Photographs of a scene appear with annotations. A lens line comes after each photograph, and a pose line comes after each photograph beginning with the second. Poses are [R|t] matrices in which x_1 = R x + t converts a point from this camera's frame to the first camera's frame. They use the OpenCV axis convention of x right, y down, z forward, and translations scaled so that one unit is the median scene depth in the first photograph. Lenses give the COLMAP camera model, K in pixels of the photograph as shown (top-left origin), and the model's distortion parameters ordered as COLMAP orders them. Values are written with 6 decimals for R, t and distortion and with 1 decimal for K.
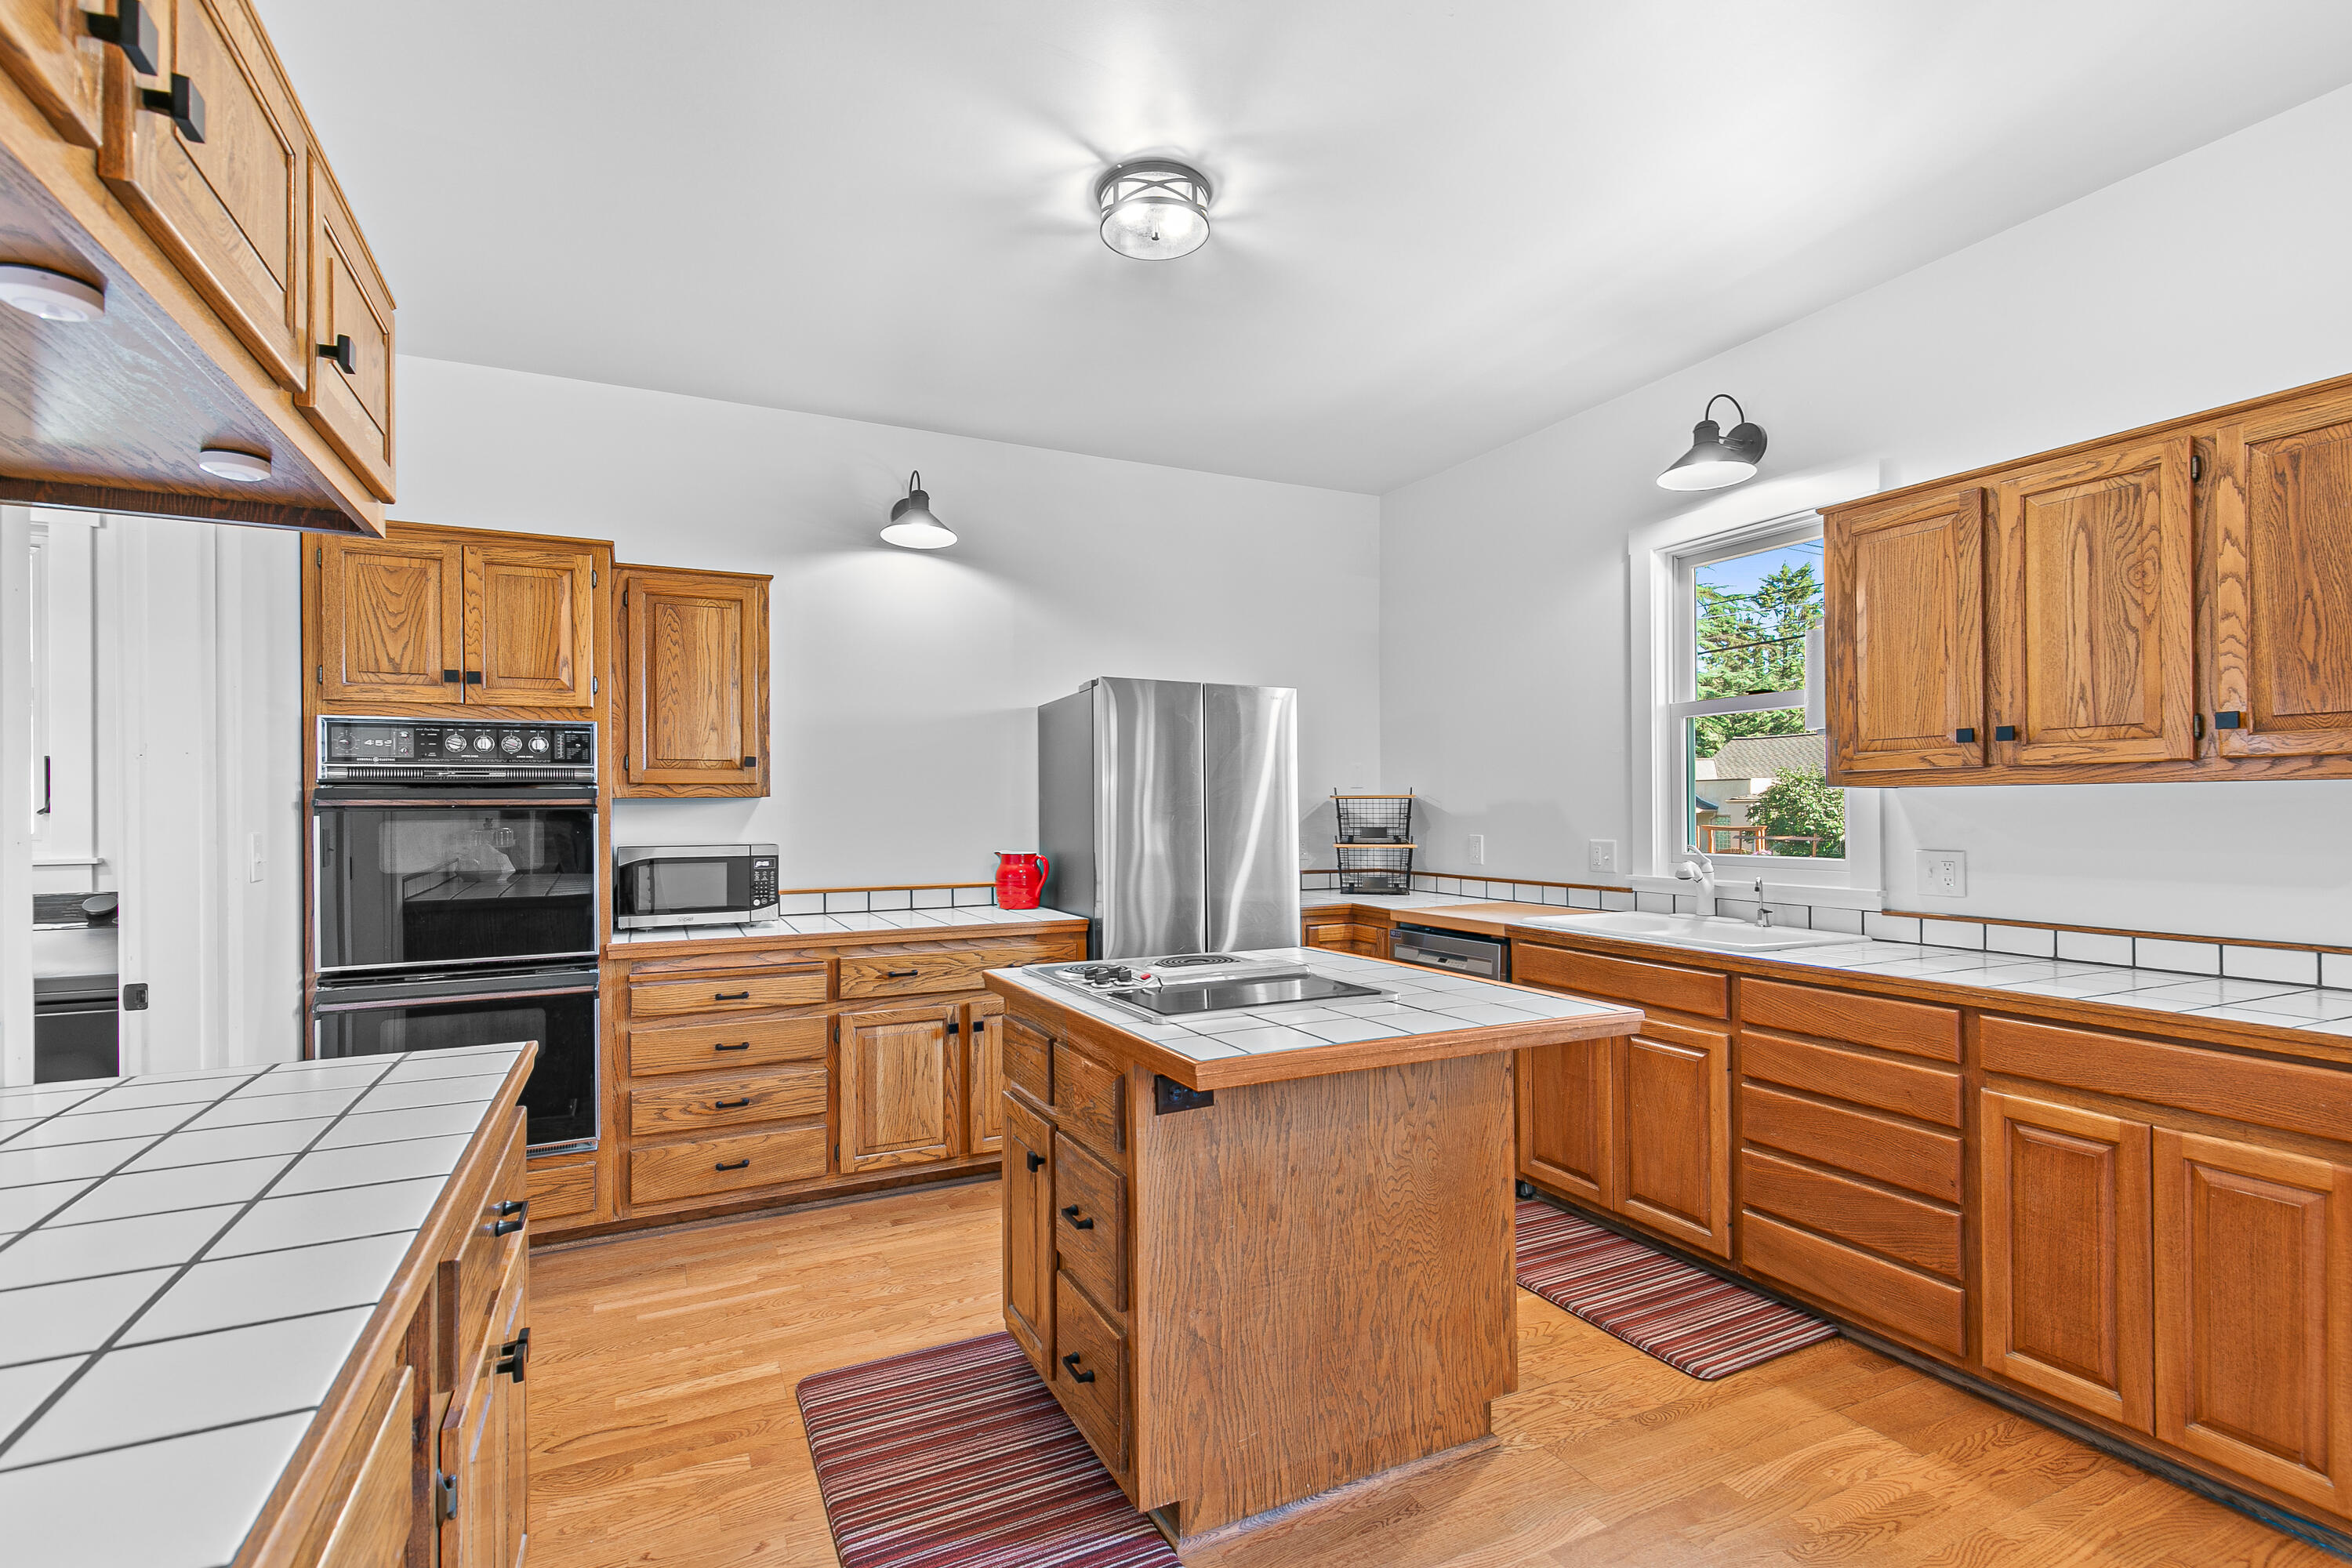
lens RADIAL K [[1095.6, 0, 1170.1], [0, 1095.6, 803.3], [0, 0, 1]] dist [0.013453, -0.000252]
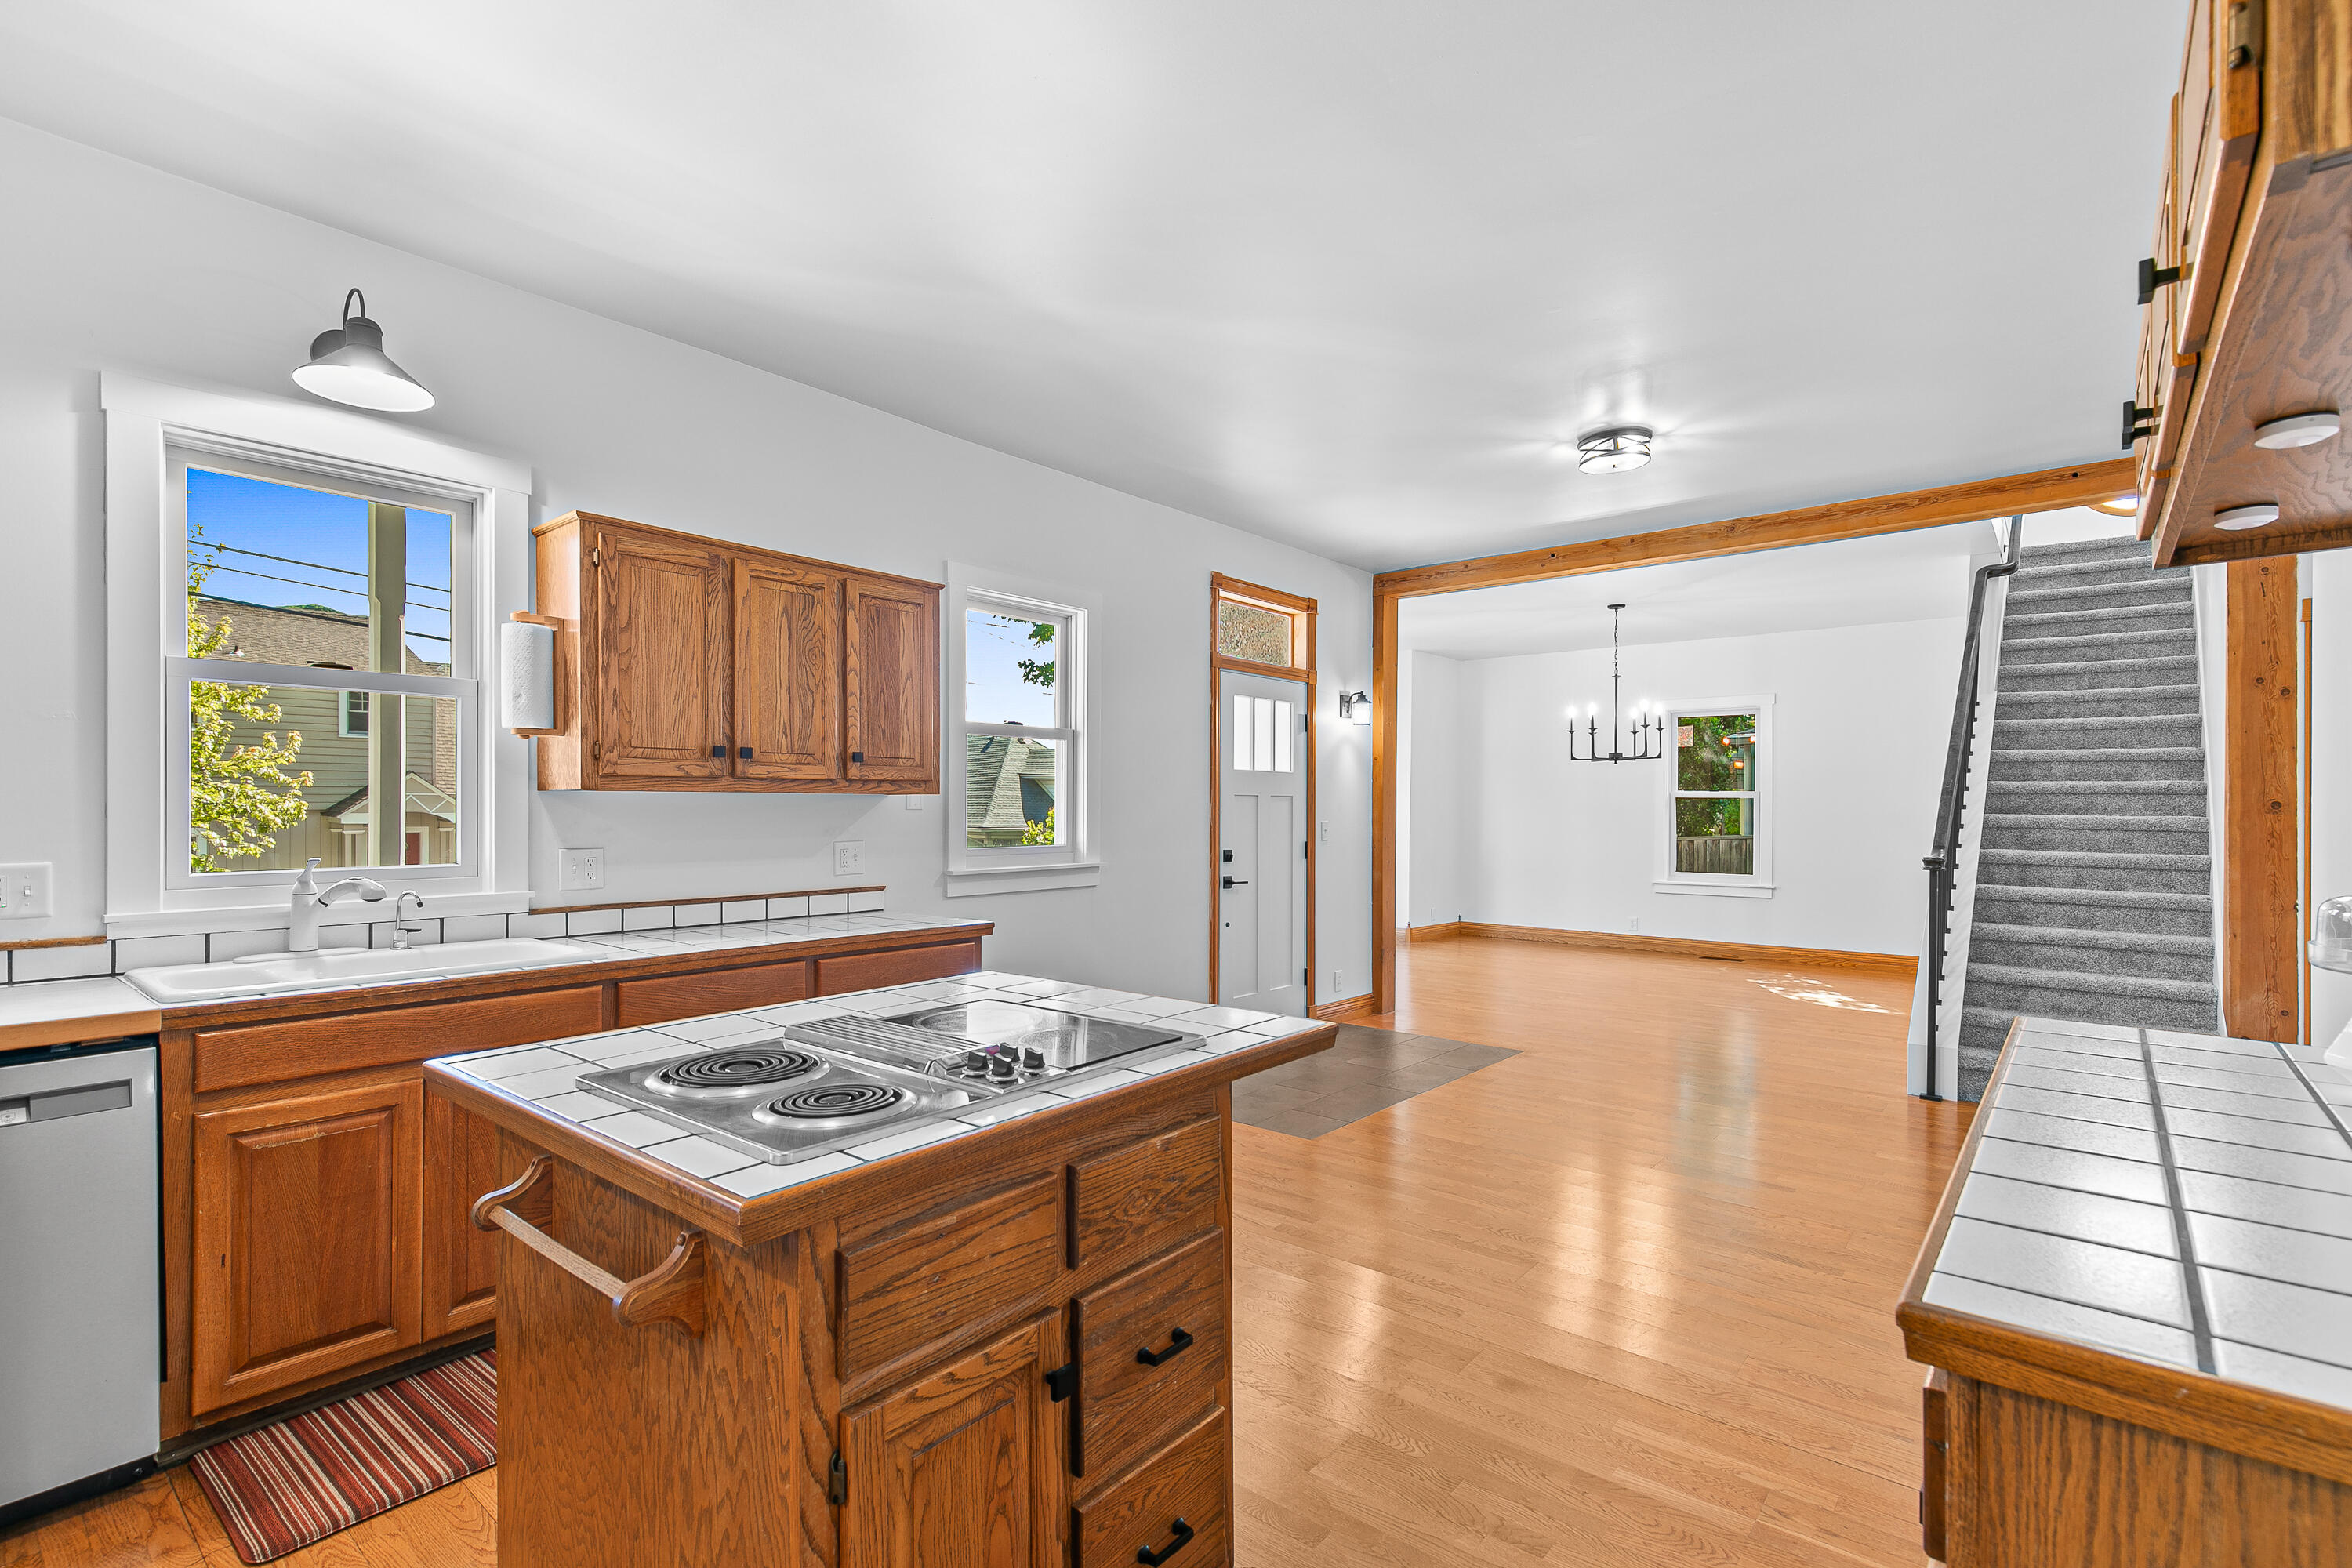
lens RADIAL K [[1095.6, 0, 1170.1], [0, 1095.6, 803.3], [0, 0, 1]] dist [0.013453, -0.000252]
pose [[-0.409165, 0.005231, 0.912446, -0.641009], [-0.004308, 0.999961, -0.007664, 0.004512], [-0.912450, -0.007067, -0.409126, 1.075462]]
